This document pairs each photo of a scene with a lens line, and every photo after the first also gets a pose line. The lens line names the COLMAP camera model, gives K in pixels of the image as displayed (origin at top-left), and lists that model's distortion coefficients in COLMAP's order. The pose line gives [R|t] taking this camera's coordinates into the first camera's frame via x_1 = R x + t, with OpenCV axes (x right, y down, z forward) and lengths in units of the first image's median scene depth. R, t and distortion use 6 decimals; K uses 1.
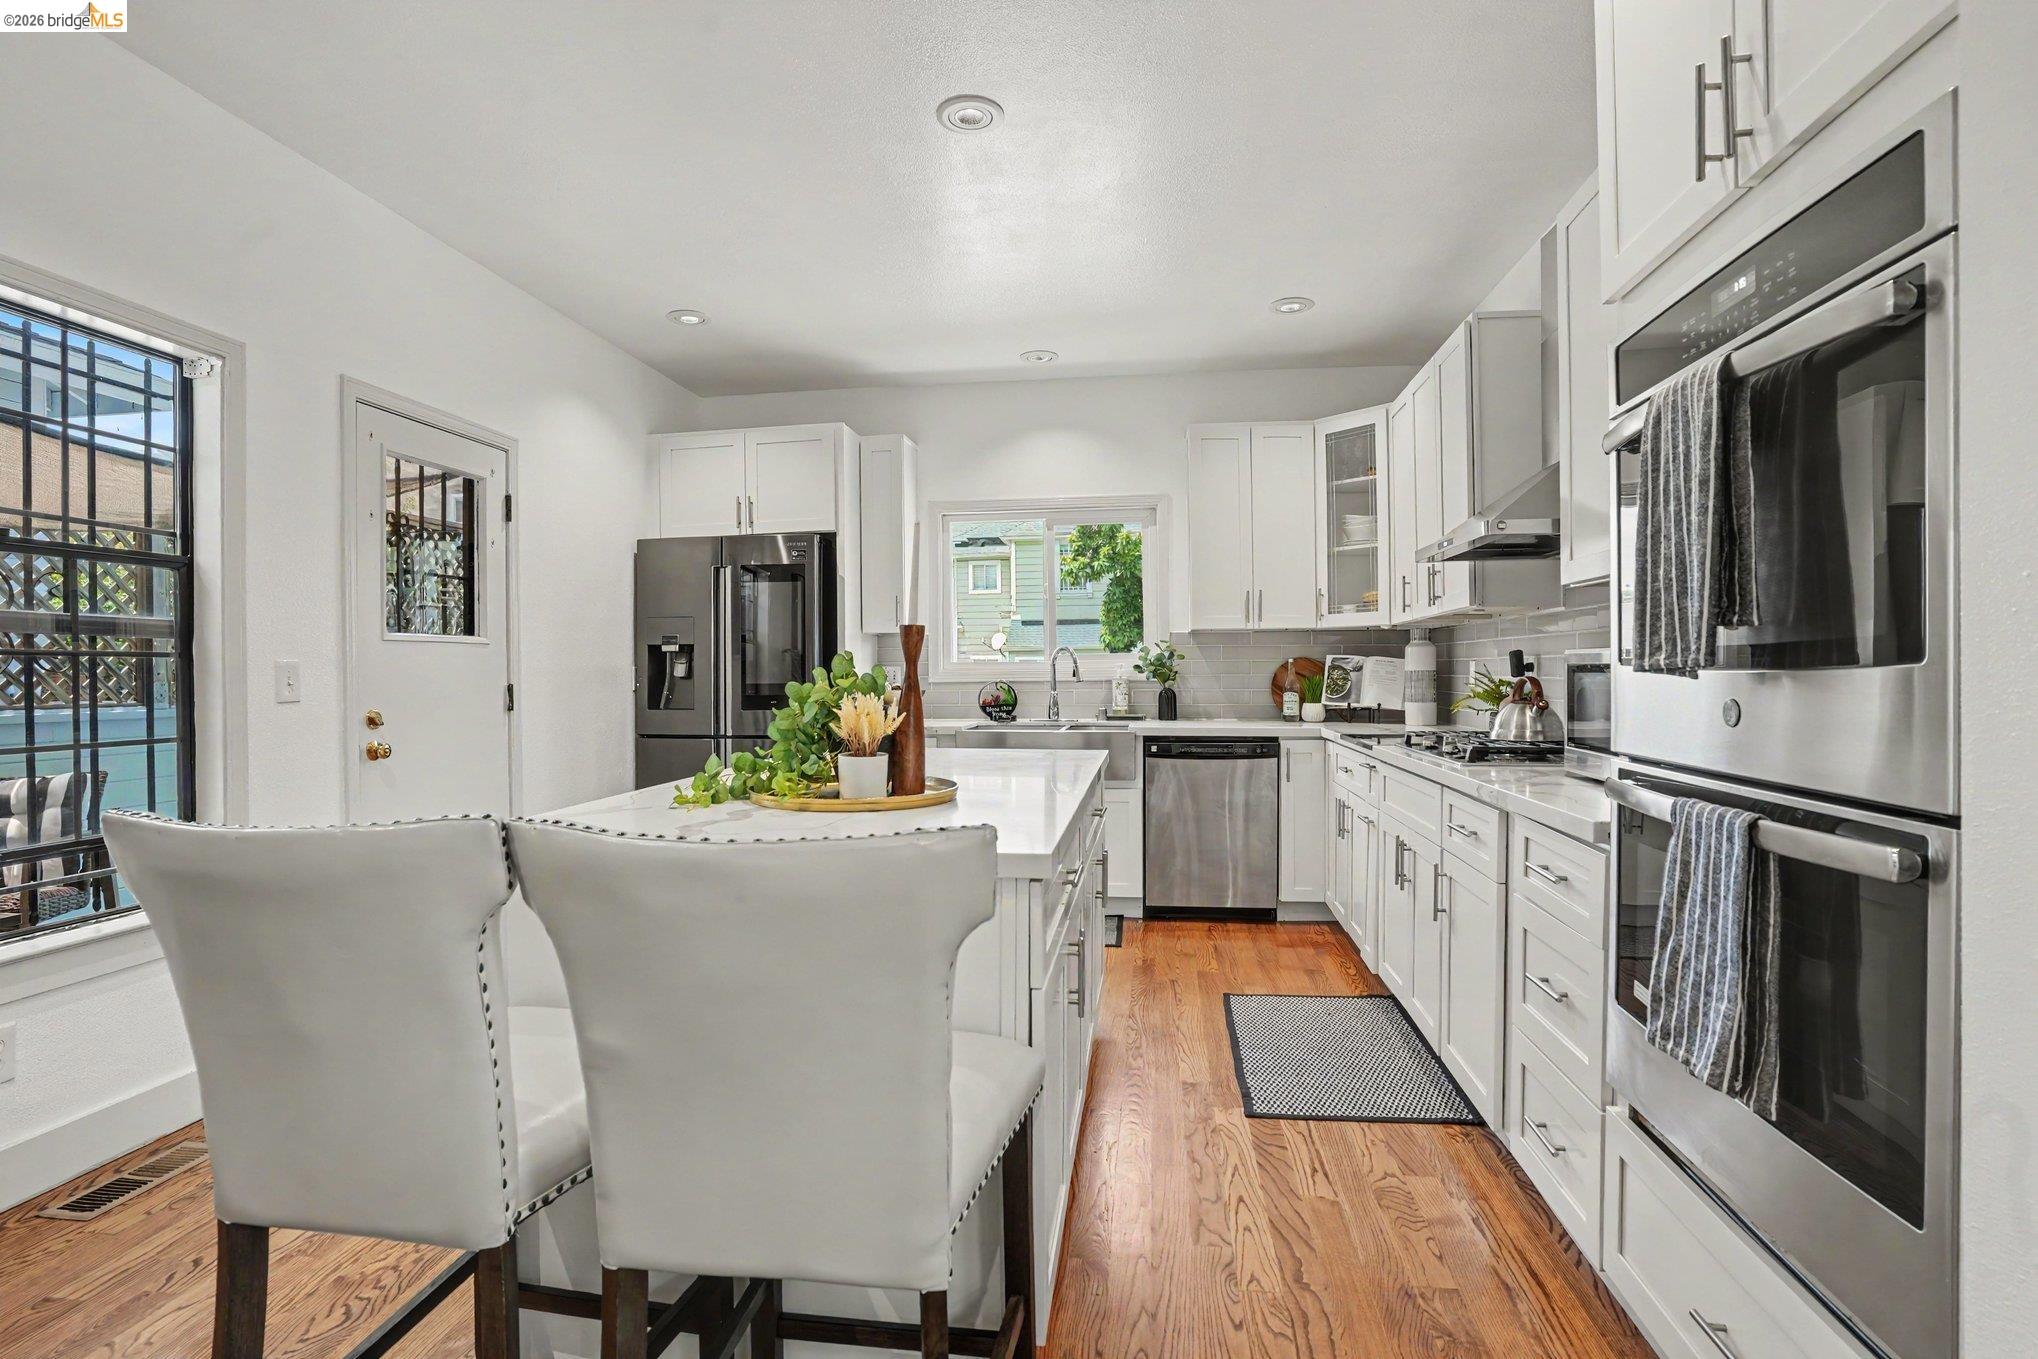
lens RADIAL K [[1001.5, 0, 1026.6], [0, 1001.5, 679.9], [0, 0, 1]] dist [-0.055854, 0.014002]
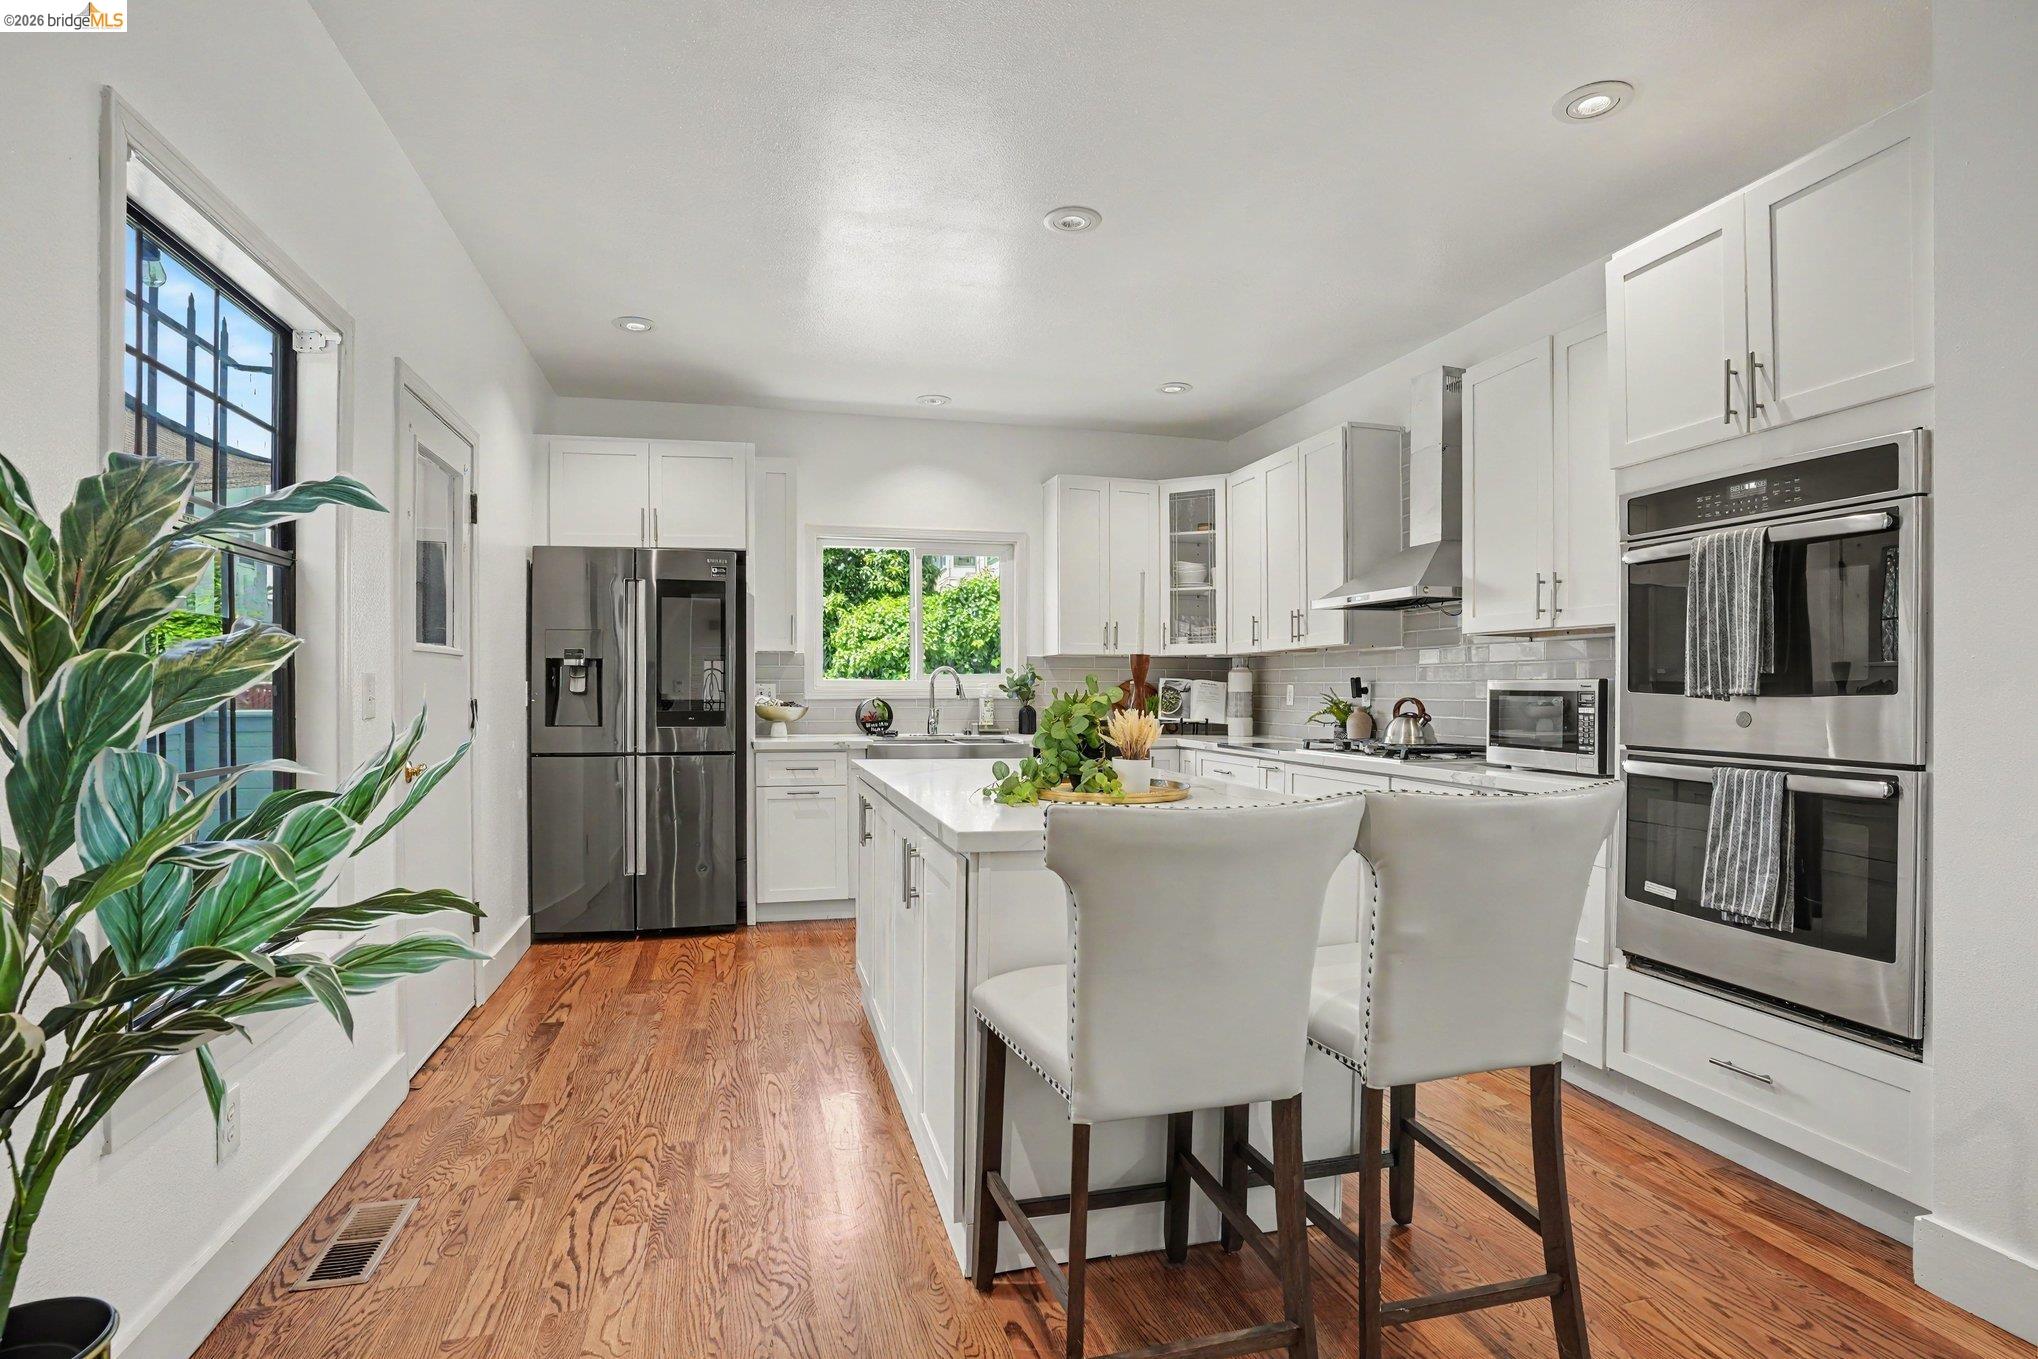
lens RADIAL K [[1001.5, 0, 1020.3], [0, 1001.5, 698.4], [0, 0, 1]] dist [-0.055854, 0.014002]
pose [[0.921755, 0.005866, 0.387727, -0.338053], [-0.006307, 0.999980, -0.000135, 0.000643], [-0.387721, -0.002321, 0.921774, -0.042954]]
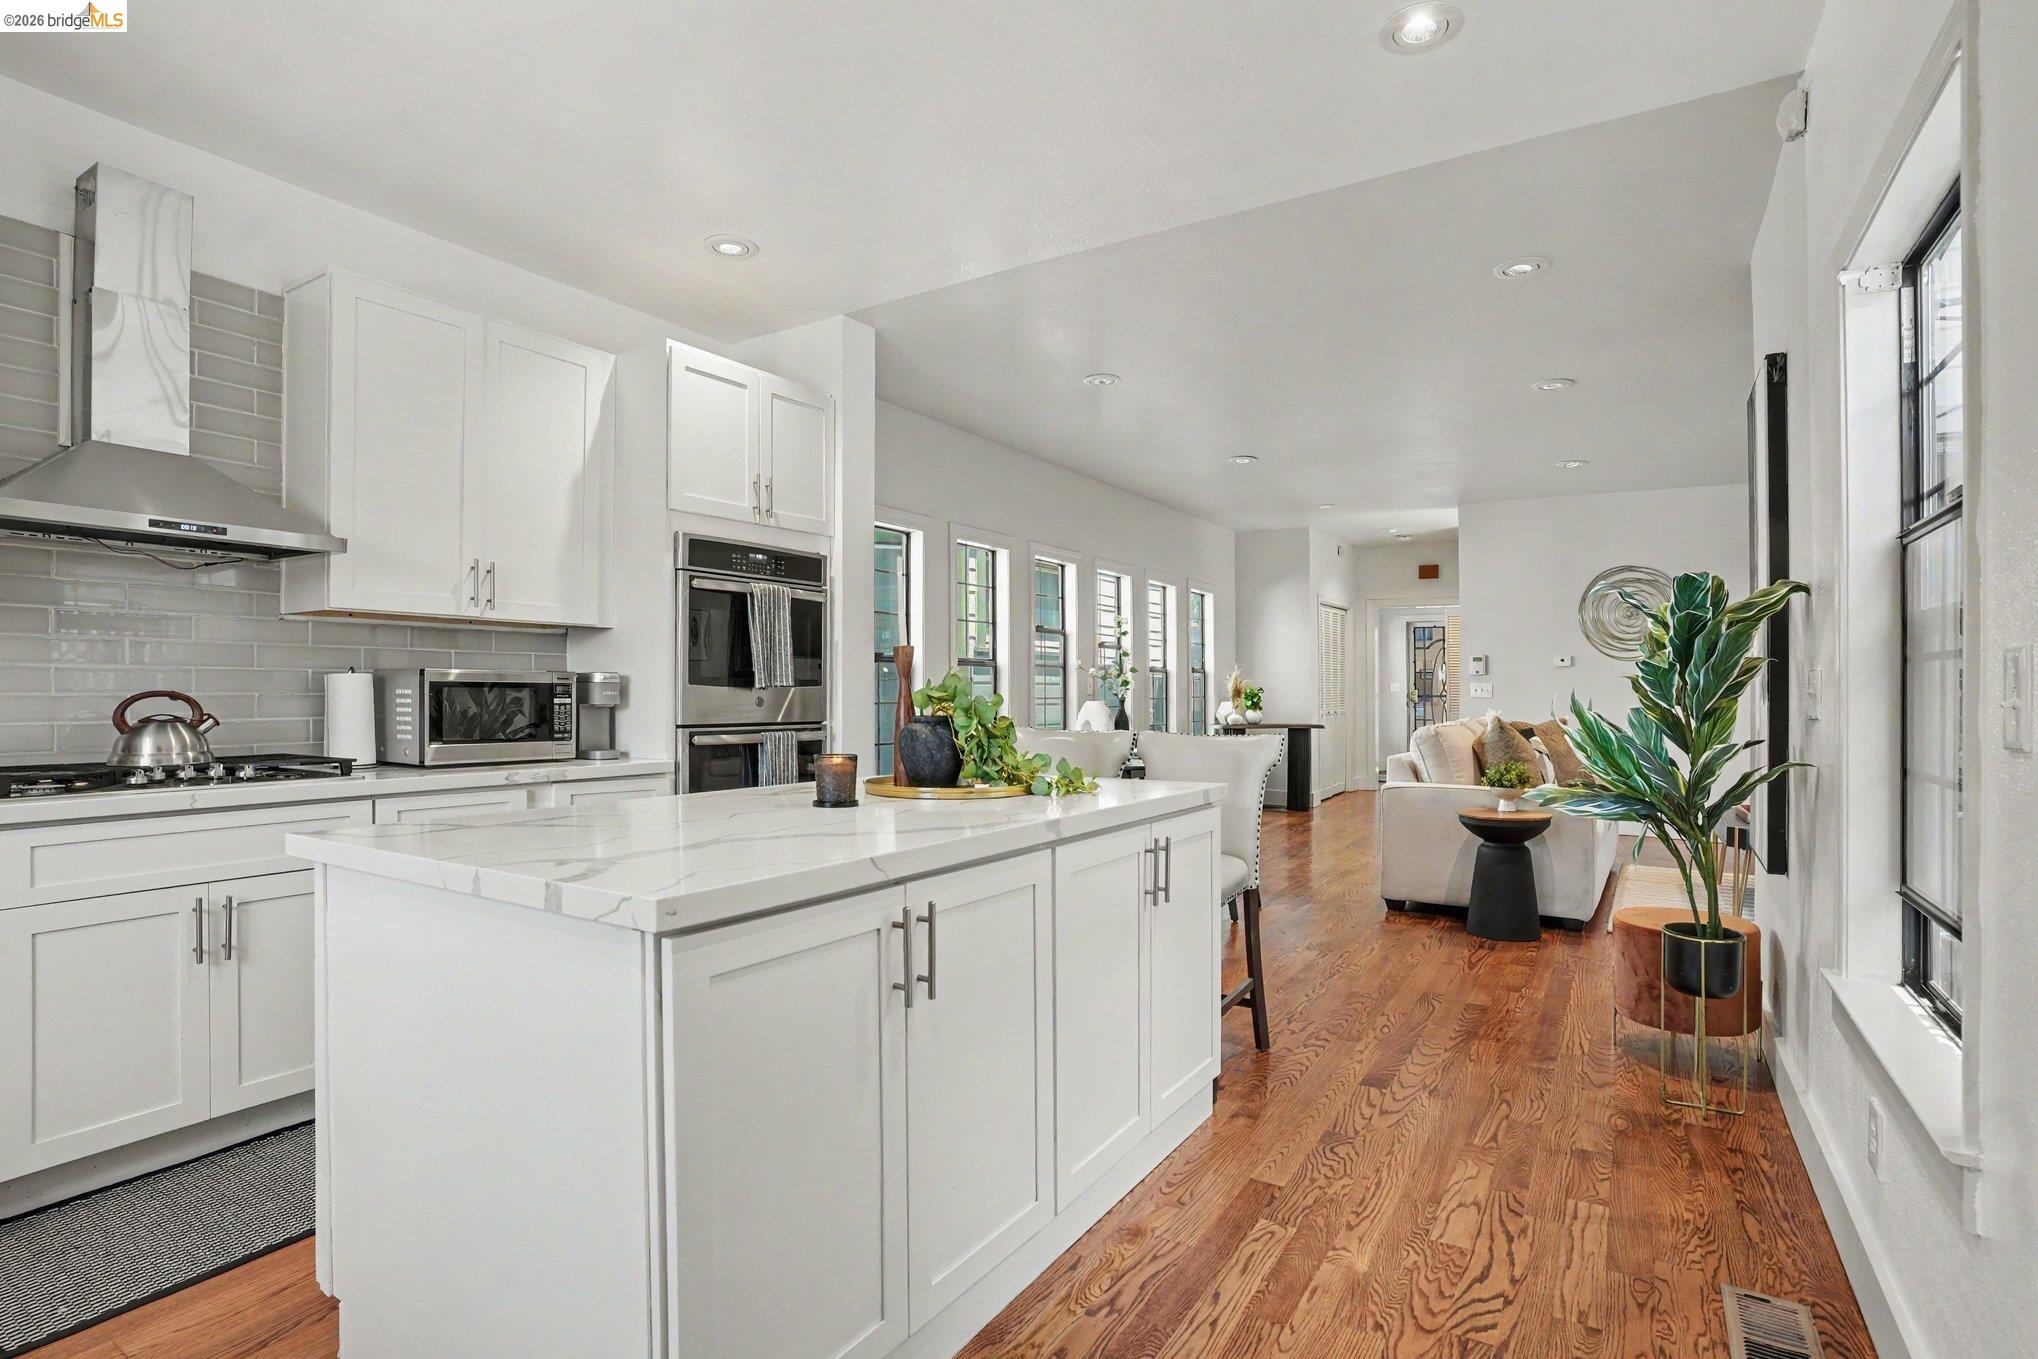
lens RADIAL K [[1001.5, 0, 1013.3], [0, 1001.5, 680.6], [0, 0, 1]] dist [-0.055854, 0.014002]
pose [[-0.907593, 0.010774, 0.419713, -0.336207], [0.007711, 0.999930, -0.008995, 0.000718], [-0.419780, -0.004927, -0.907612, 0.932950]]
